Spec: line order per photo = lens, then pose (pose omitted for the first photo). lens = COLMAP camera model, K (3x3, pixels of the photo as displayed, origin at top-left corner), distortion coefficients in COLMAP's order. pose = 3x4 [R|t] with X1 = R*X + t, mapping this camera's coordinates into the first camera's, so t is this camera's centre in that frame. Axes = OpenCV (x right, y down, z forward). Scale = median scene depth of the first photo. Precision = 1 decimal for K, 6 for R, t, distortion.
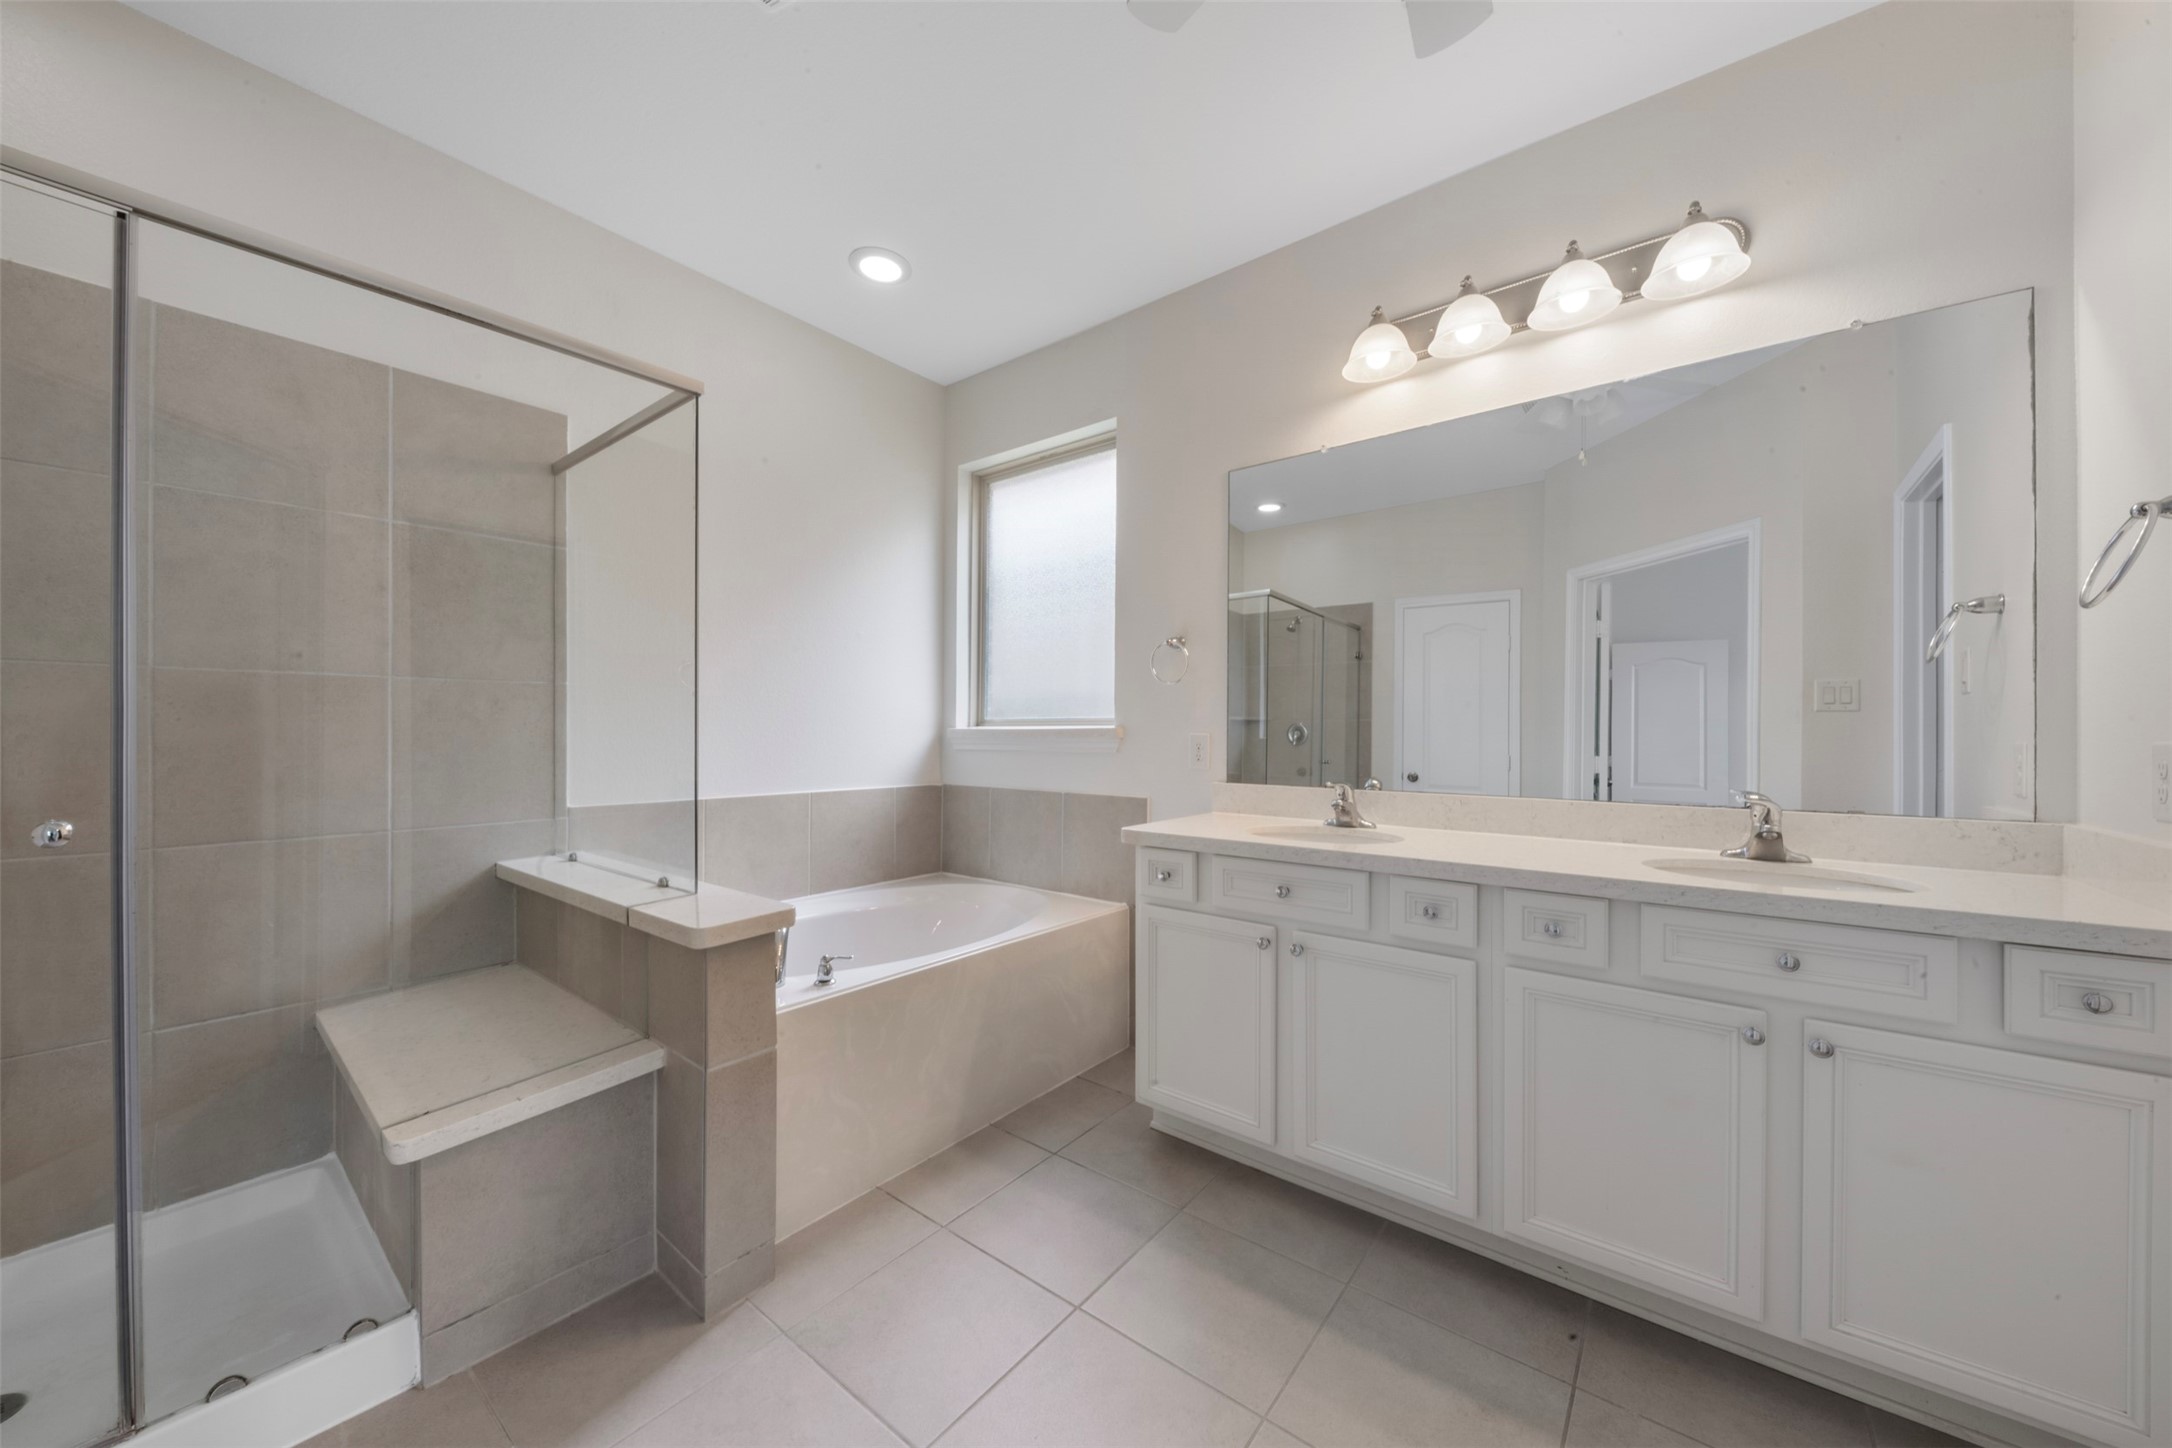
lens RADIAL K [[778.1, 0, 1076.4], [0, 778.1, 731.9], [0, 0, 1]] dist [0.000393, -0.001658]
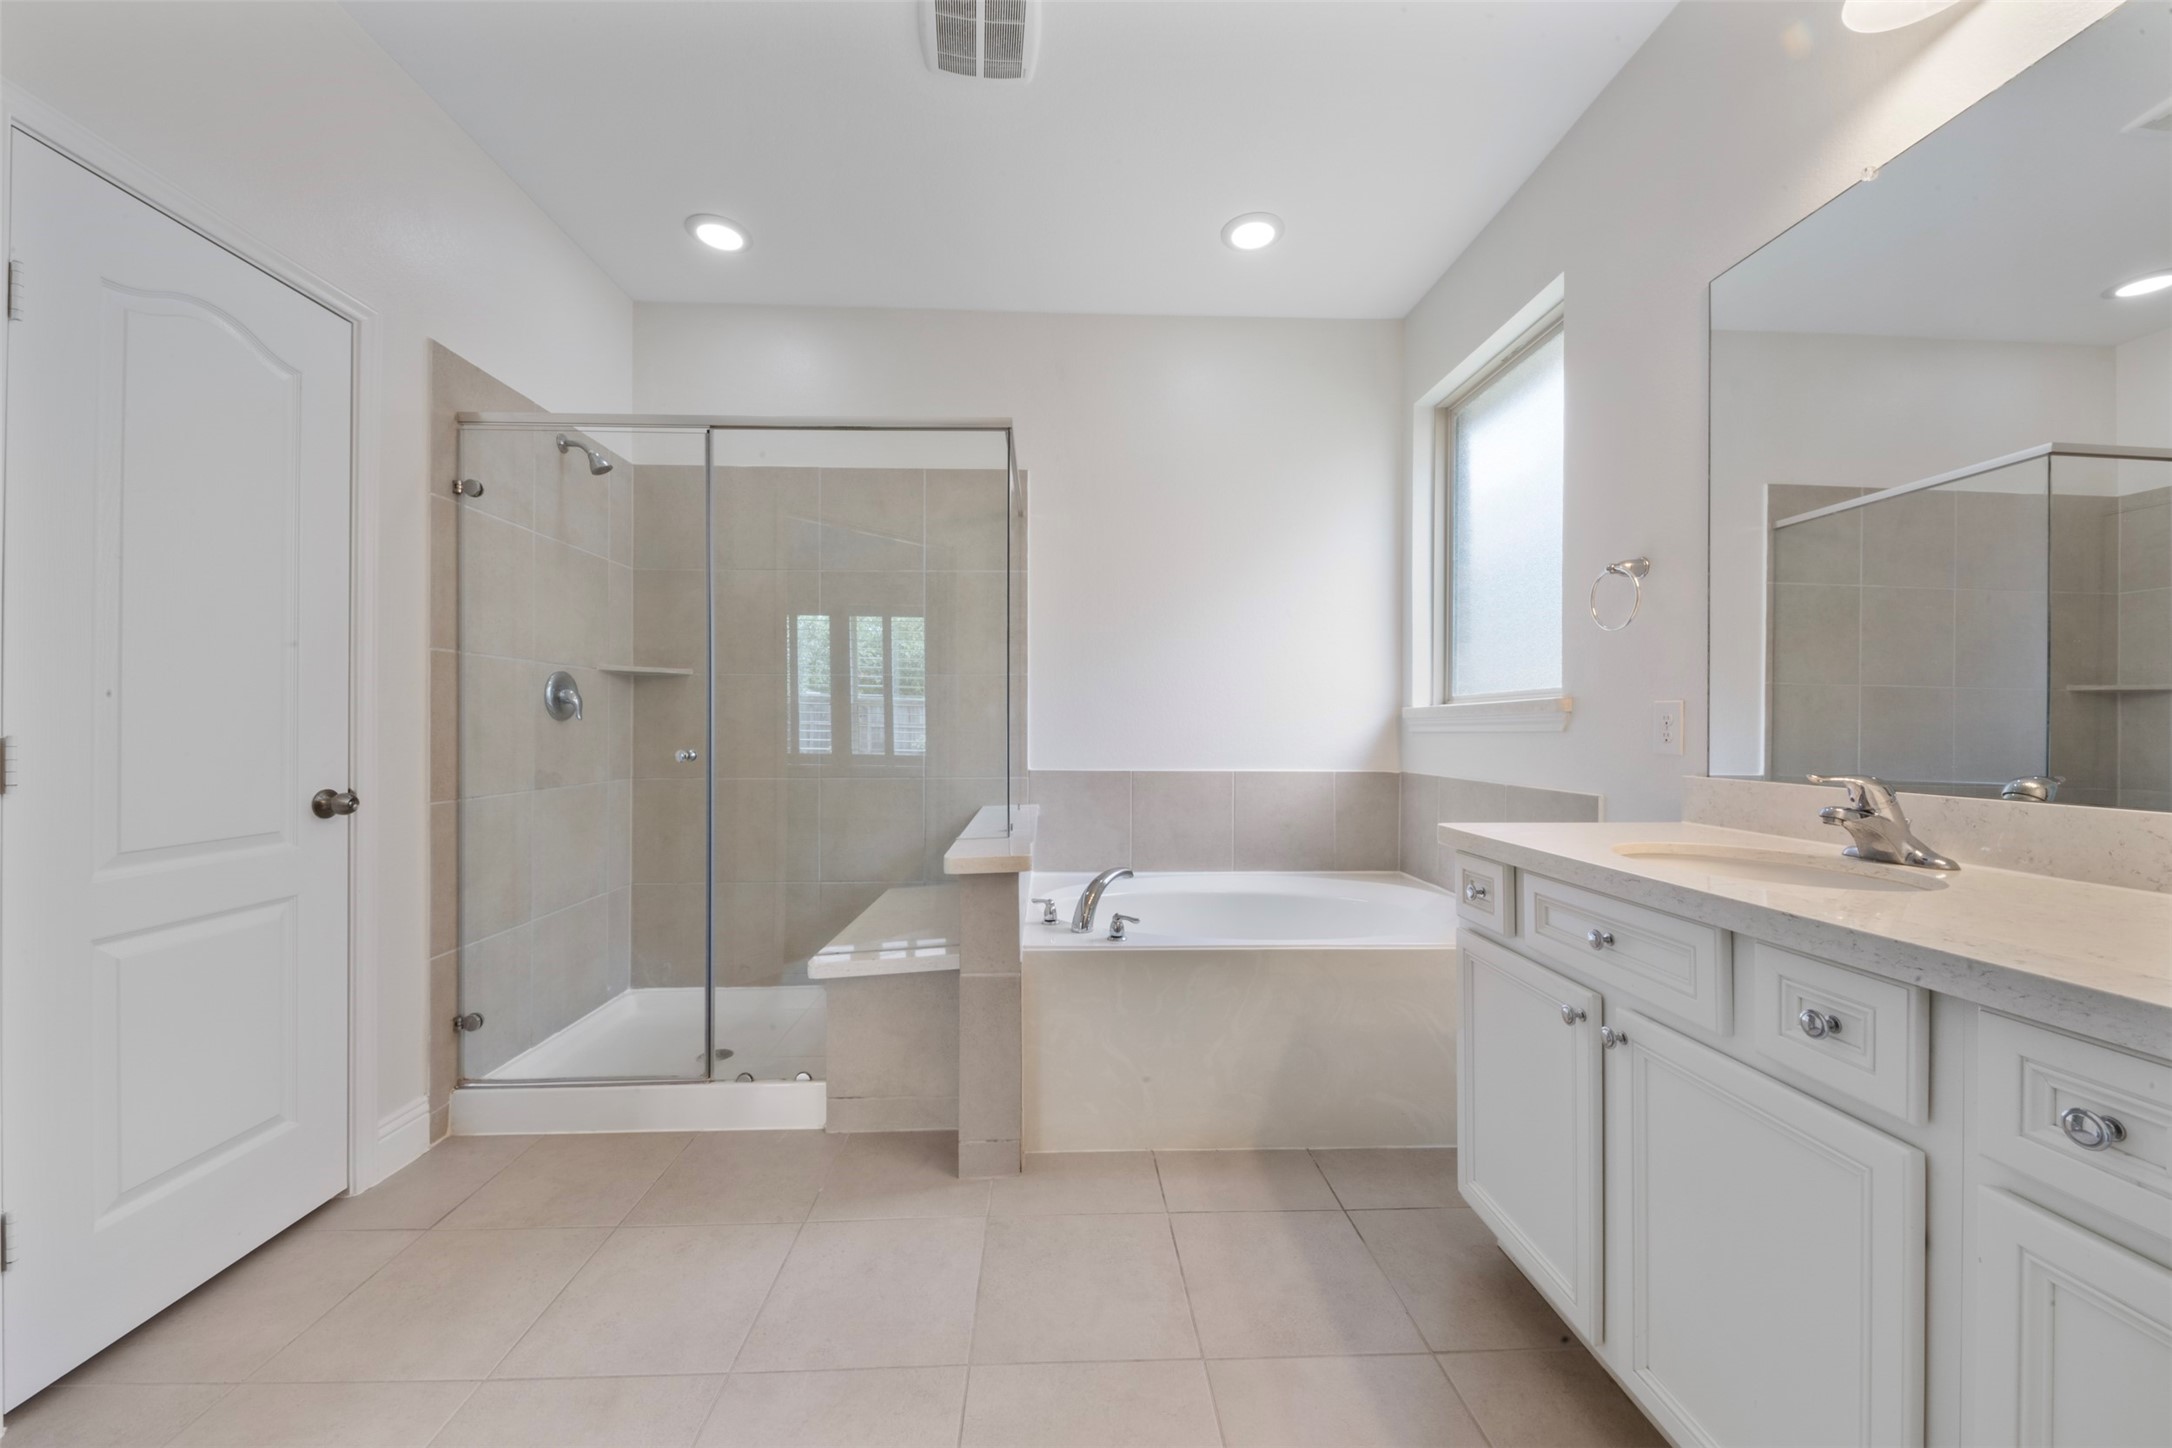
lens RADIAL K [[778.1, 0, 1072.5], [0, 778.1, 725.7], [0, 0, 1]] dist [0.000393, -0.001658]
pose [[0.640442, -0.003941, -0.767997, 0.434284], [-0.001269, 0.999980, -0.006190, 0.035252], [0.768006, 0.004939, 0.640424, 0.254173]]
